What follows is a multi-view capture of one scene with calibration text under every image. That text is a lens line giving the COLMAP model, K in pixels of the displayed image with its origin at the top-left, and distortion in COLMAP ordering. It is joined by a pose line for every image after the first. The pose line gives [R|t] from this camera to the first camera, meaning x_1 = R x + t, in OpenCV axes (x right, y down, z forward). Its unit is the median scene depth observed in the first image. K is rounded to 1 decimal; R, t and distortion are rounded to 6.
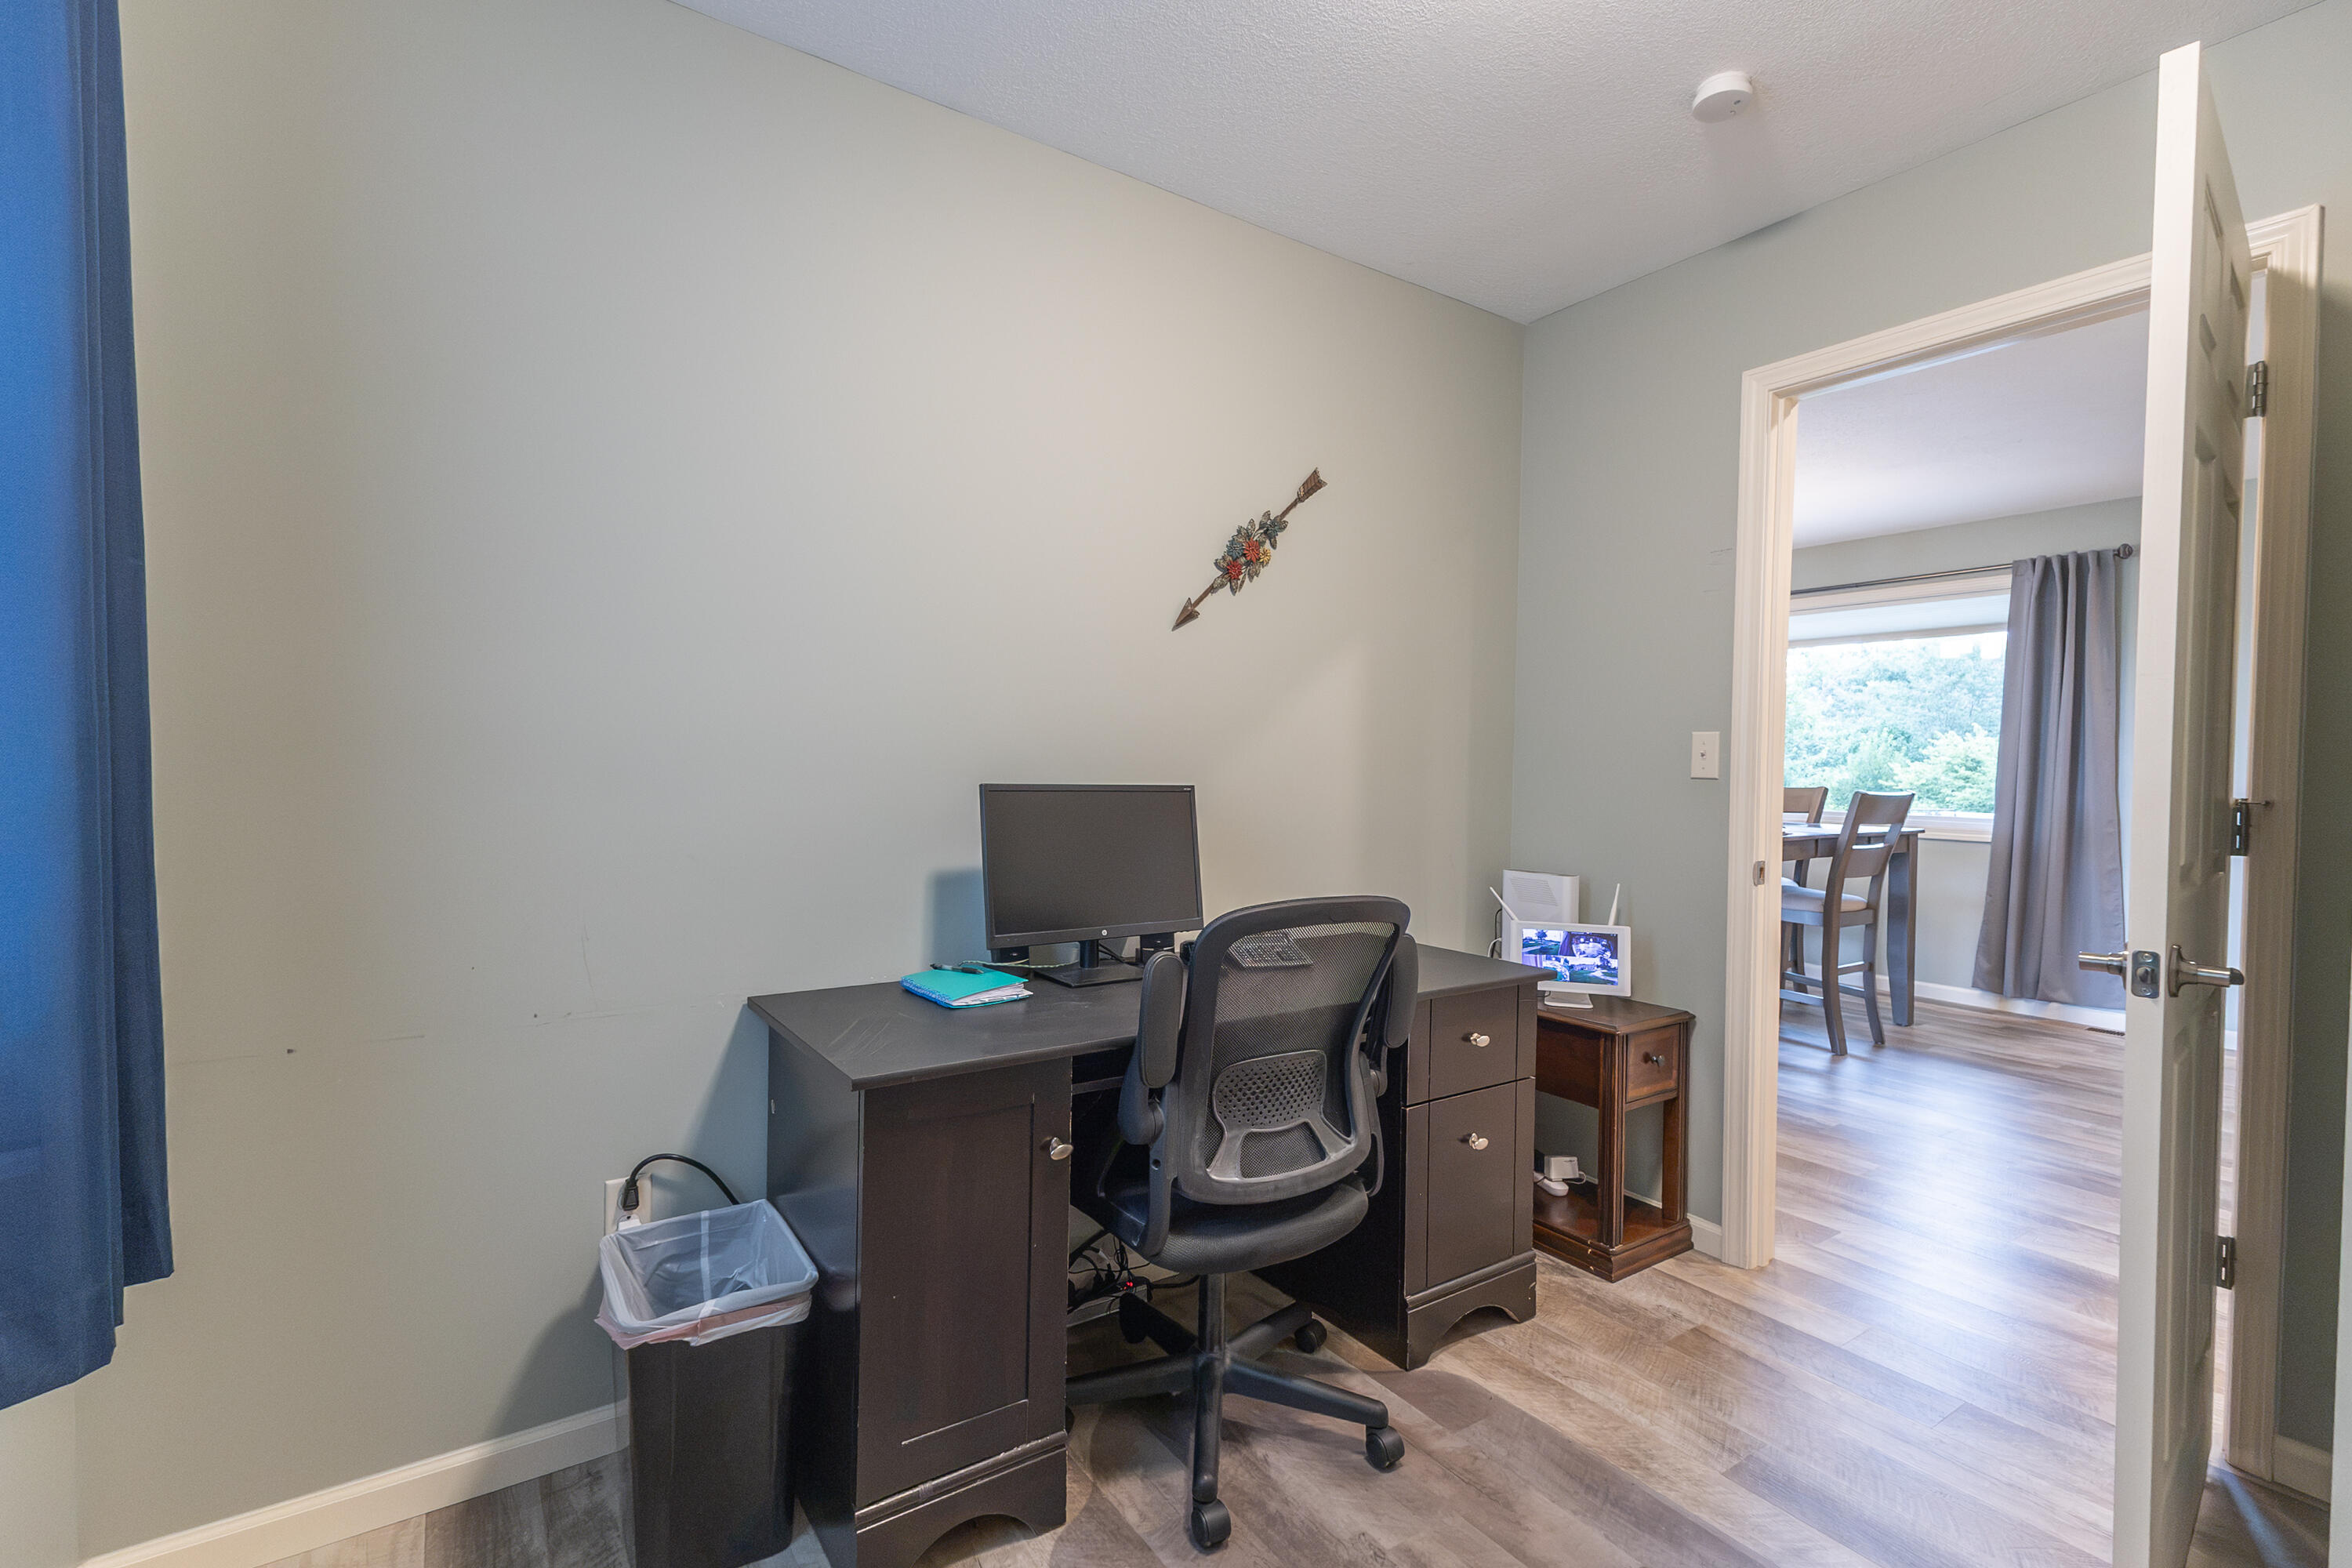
lens RADIAL K [[1072.6, 0, 1179.2], [0, 1072.6, 791.0], [0, 0, 1]] dist [0.021750, -0.001123]
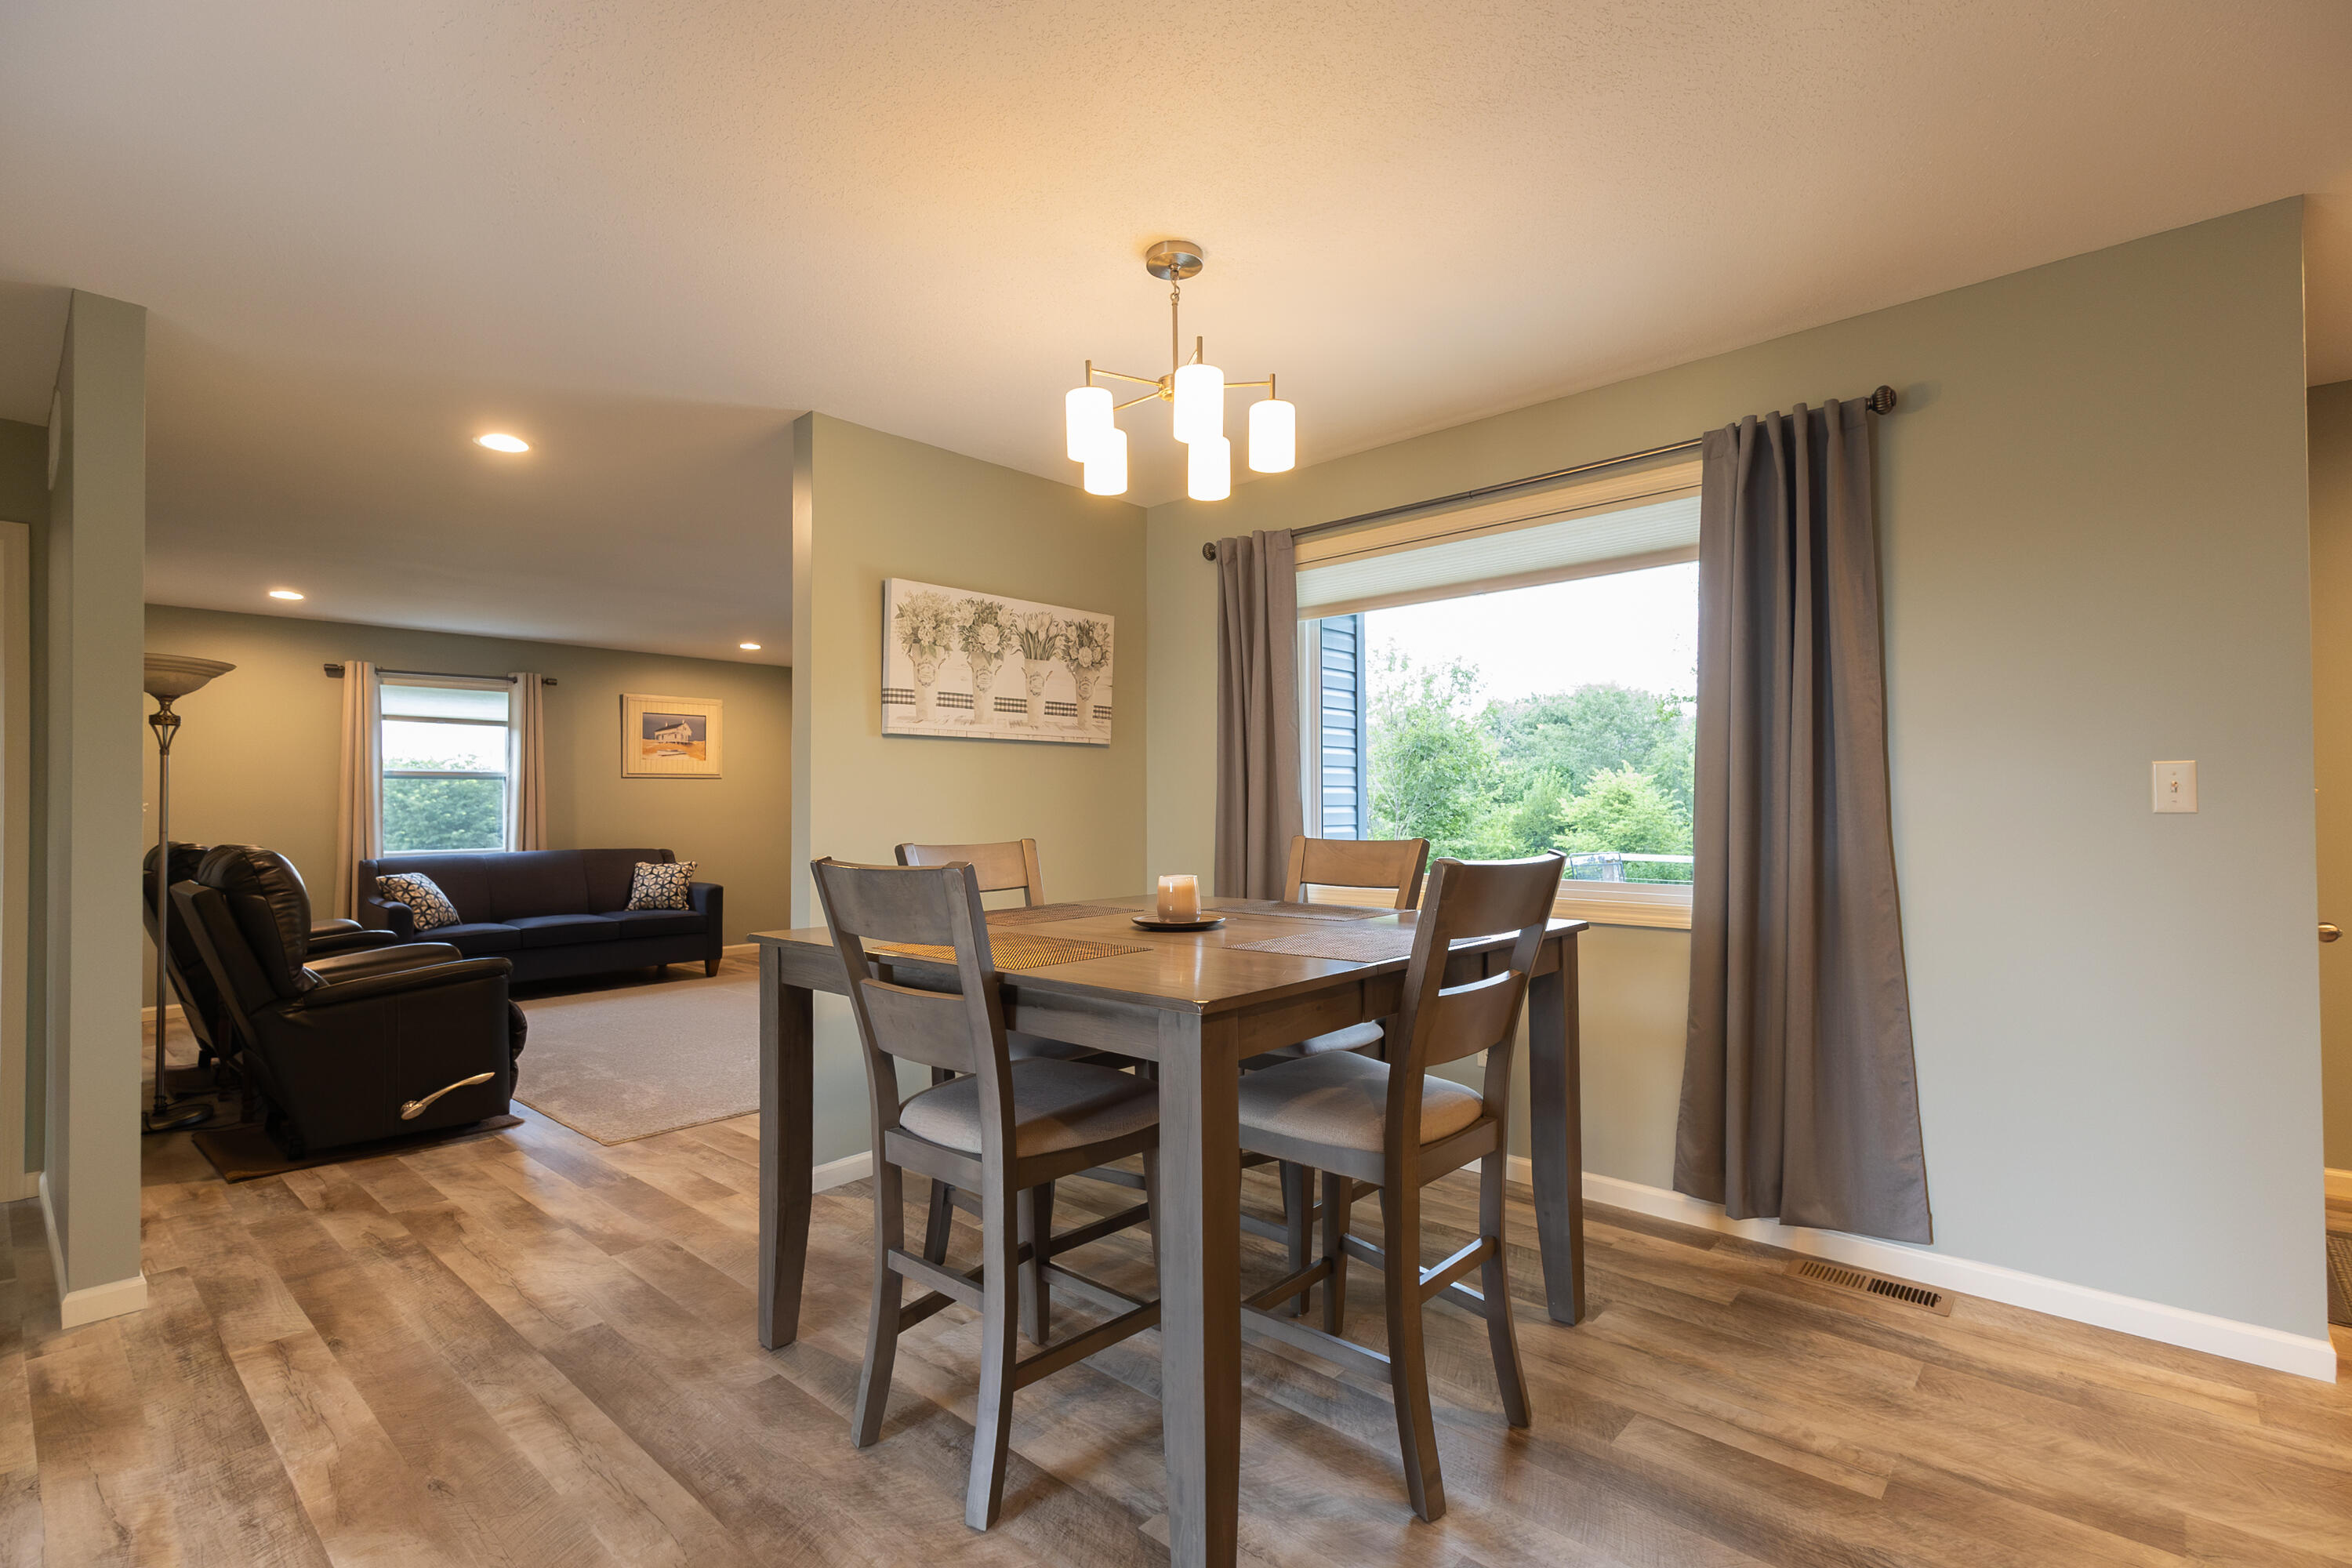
lens RADIAL K [[1072.6, 0, 1169.9], [0, 1072.6, 791.4], [0, 0, 1]] dist [0.021750, -0.001123]
pose [[0.972676, -0.015628, 0.231639, 0.360698], [0.025249, 0.998935, -0.038625, -0.010069], [-0.230789, 0.043418, 0.972035, 0.521936]]
